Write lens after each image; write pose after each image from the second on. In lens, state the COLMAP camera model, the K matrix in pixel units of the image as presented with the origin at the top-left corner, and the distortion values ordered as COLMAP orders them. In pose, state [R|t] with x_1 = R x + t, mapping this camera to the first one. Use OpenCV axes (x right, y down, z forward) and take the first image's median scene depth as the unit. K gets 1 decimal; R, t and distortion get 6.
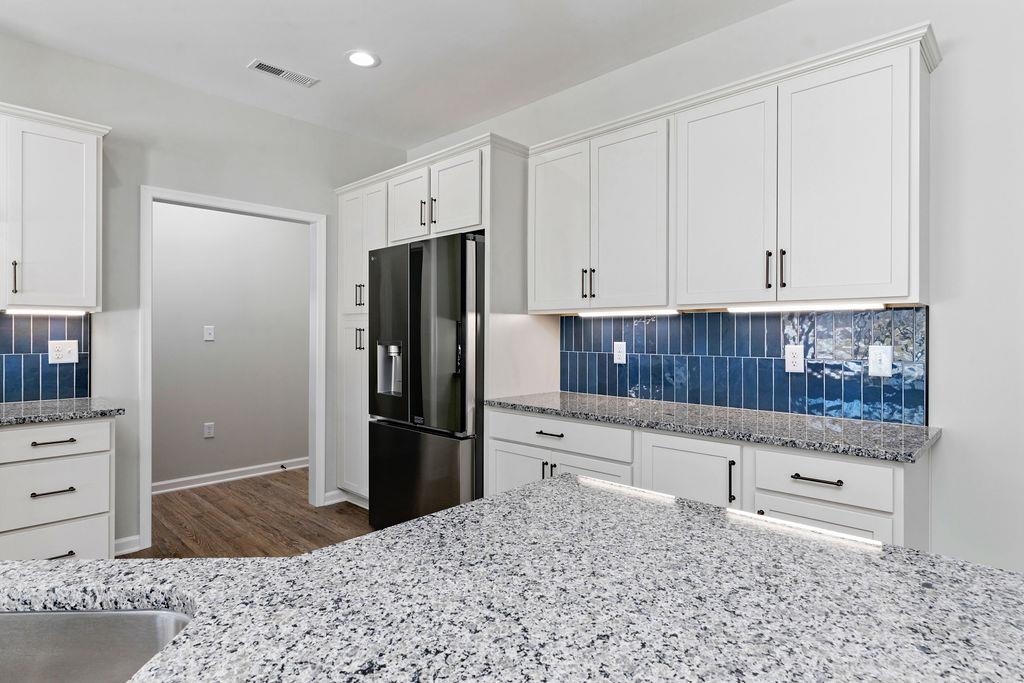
lens RADIAL K [[544.1, 0, 508.1], [0, 544.1, 331.8], [0, 0, 1]] dist [0.003466, 0.000943]
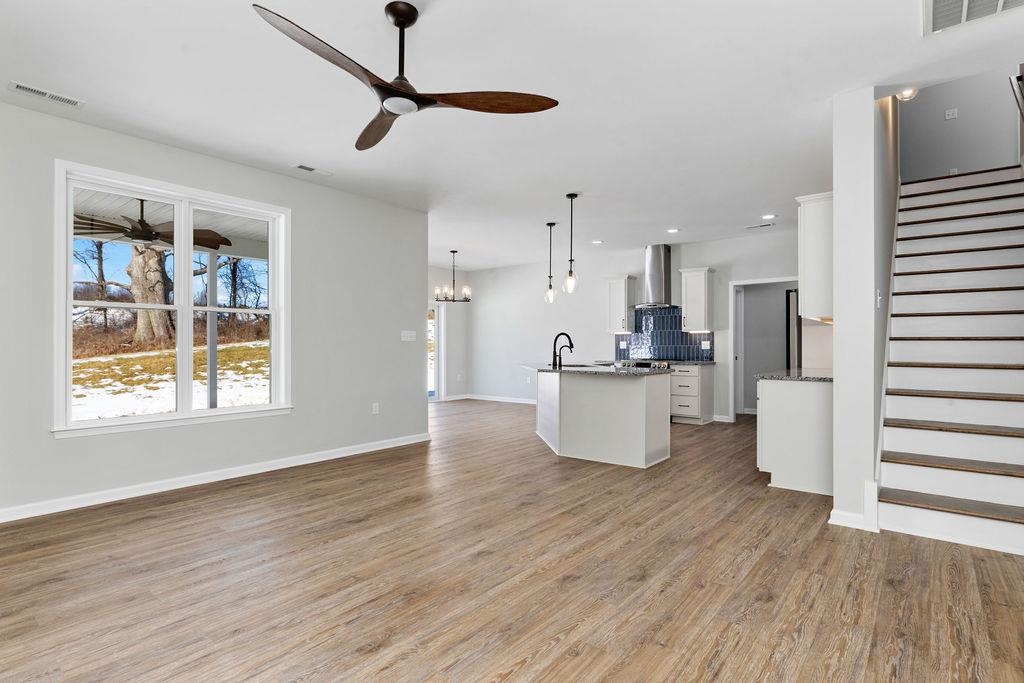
lens RADIAL K [[507.9, 0, 508.2], [0, 507.9, 338.1], [0, 0, 1]] dist [-0.002544, -0.000427]
pose [[0.082266, -0.015671, -0.996487, 1.802686], [0.004248, 0.999873, -0.015373, 0.036667], [0.996601, -0.002968, 0.082322, -0.264487]]
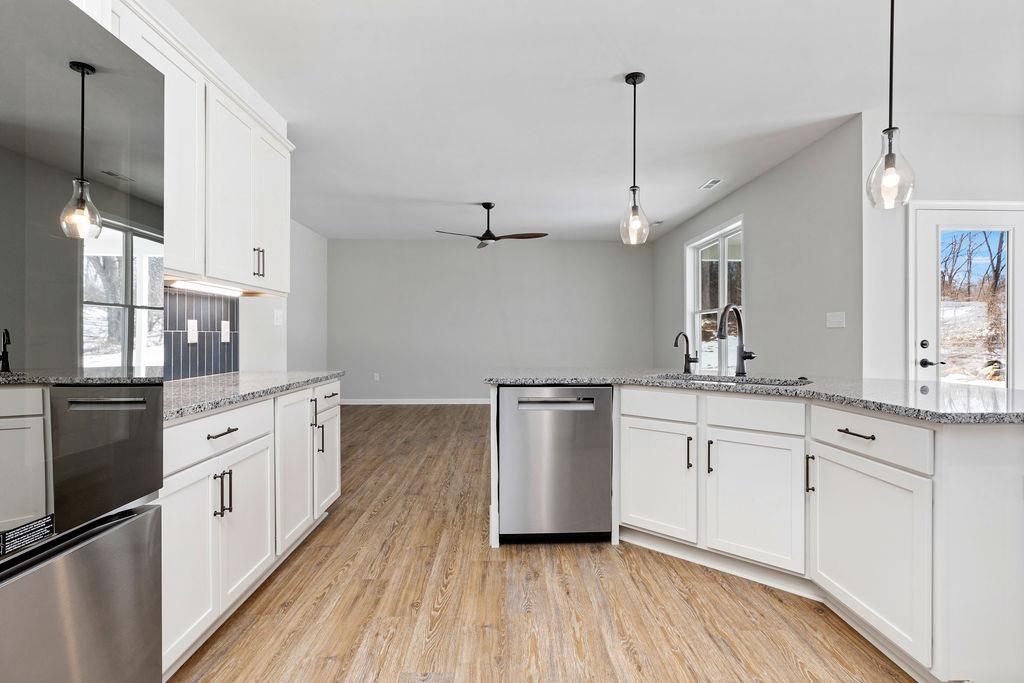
lens RADIAL K [[507.9, 0, 514.9], [0, 507.9, 336.9], [0, 0, 1]] dist [-0.002544, -0.000427]
pose [[-0.722156, -0.003518, 0.691721, -0.619143], [-0.005538, 0.999984, -0.000695, 0.047748], [-0.691708, -0.004333, -0.722164, 1.096798]]
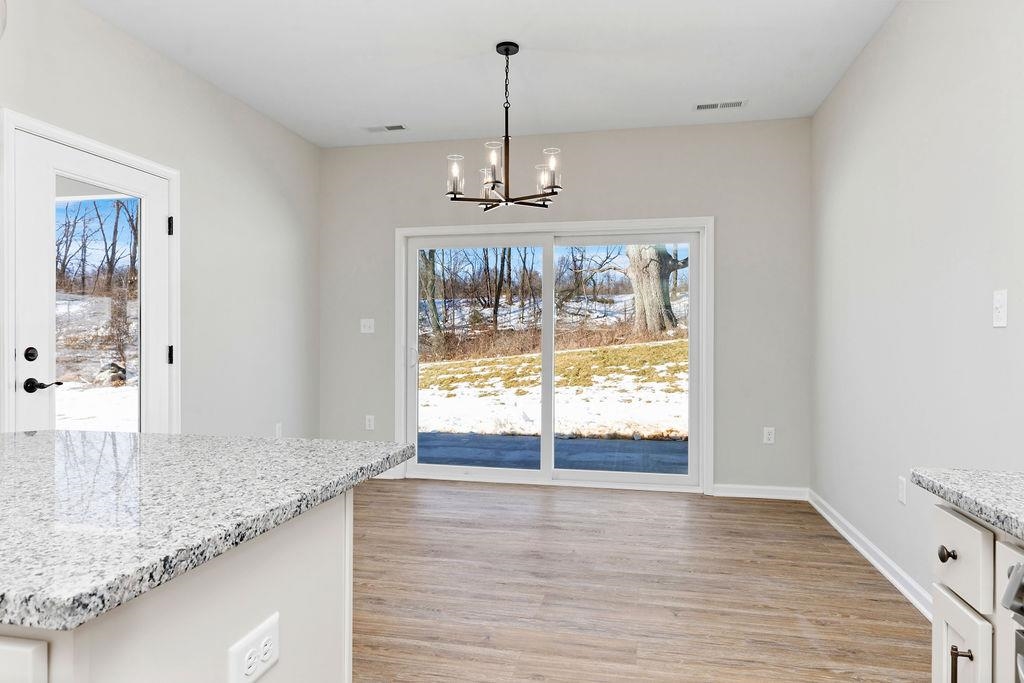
lens RADIAL K [[630.9, 0, 500.5], [0, 630.9, 345.0], [0, 0, 1]] dist [-0.010419, 0.004192]
pose [[-0.850265, -0.000998, -0.526353, -0.588849], [-0.005086, 0.999967, 0.006319, 0.036964], [0.526330, 0.008050, -0.850242, 0.689357]]
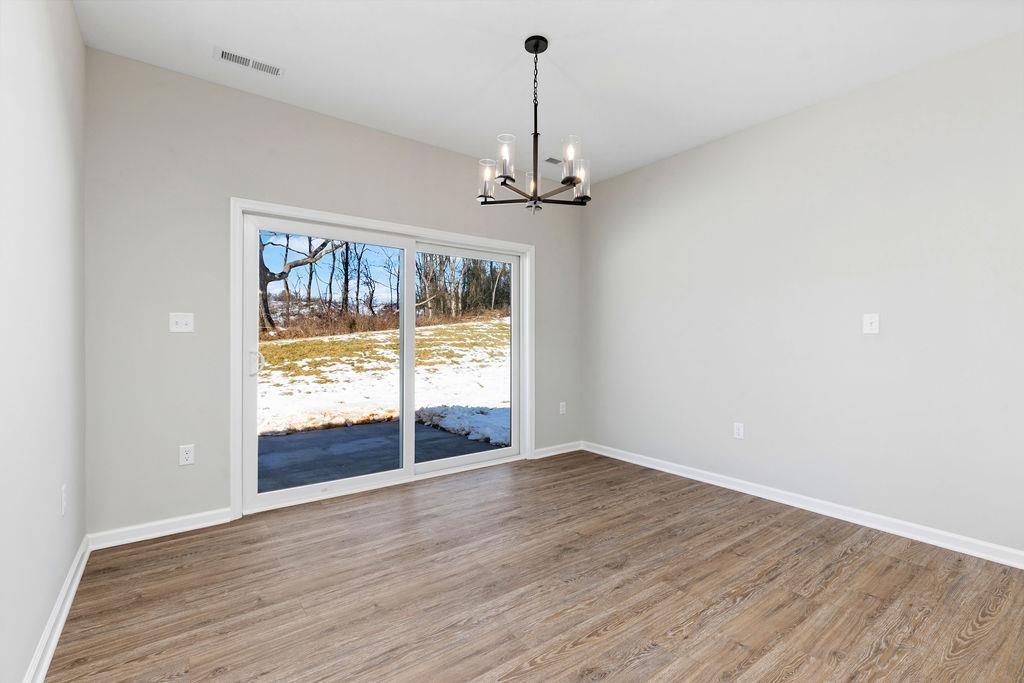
lens RADIAL K [[459.8, 0, 511.2], [0, 459.8, 339.7], [0, 0, 1]] dist [0.006131, -0.000682]
pose [[-0.159182, -0.001853, -0.987248, -0.370036], [0.001217, 0.999997, -0.002073, 0.034778], [0.987249, -0.001532, -0.159179, -0.241375]]
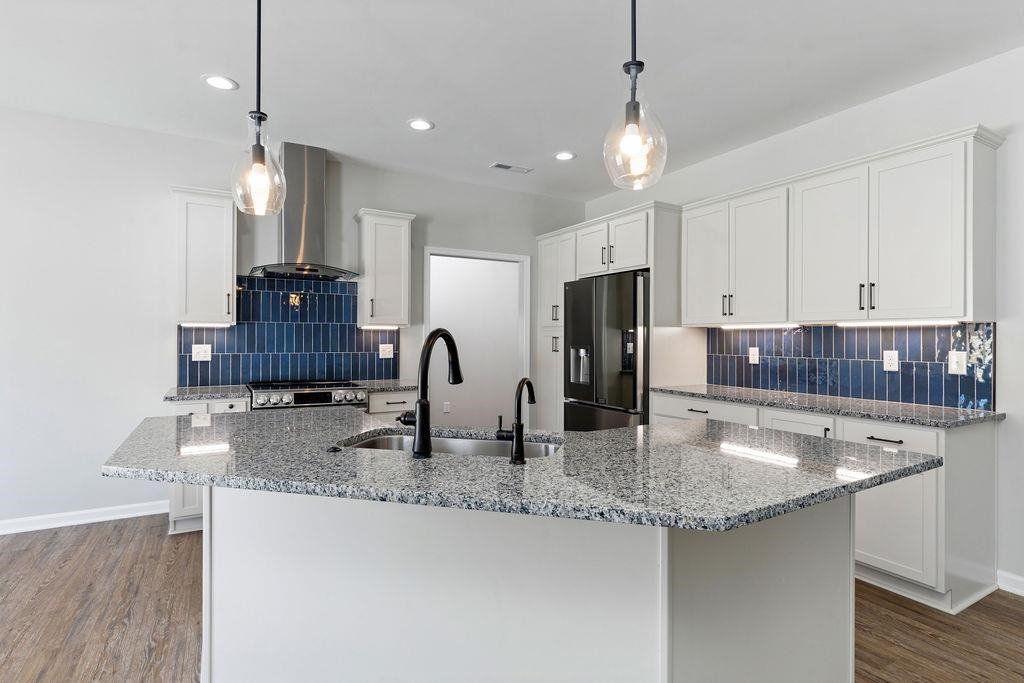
lens RADIAL K [[507.9, 0, 511.8], [0, 507.9, 337.2], [0, 0, 1]] dist [-0.002544, -0.000427]
pose [[0.961054, 0.000990, -0.276360, -0.023167], [-0.000942, 1.000000, 0.000306, -0.007106], [0.276360, -0.000034, 0.961054, -0.384910]]
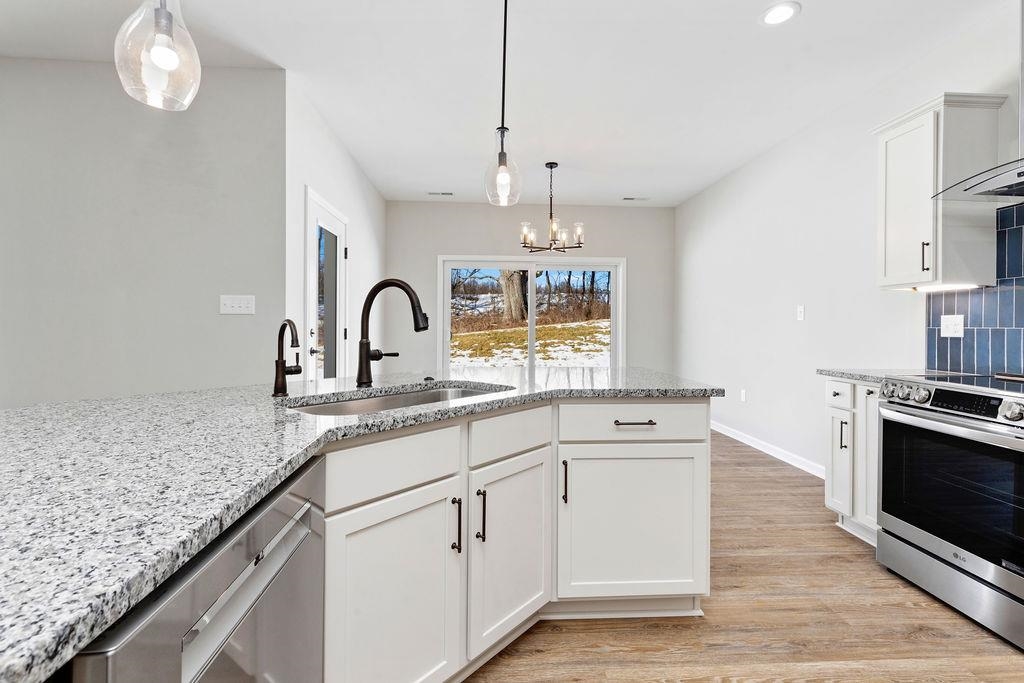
lens RADIAL K [[459.8, 0, 514.7], [0, 459.8, 325.0], [0, 0, 1]] dist [0.006131, -0.000682]
pose [[-0.661610, -0.008050, -0.749805, 0.054482], [-0.005975, 0.999967, -0.005464, 0.042897], [0.749824, 0.000865, -0.661637, 0.630454]]
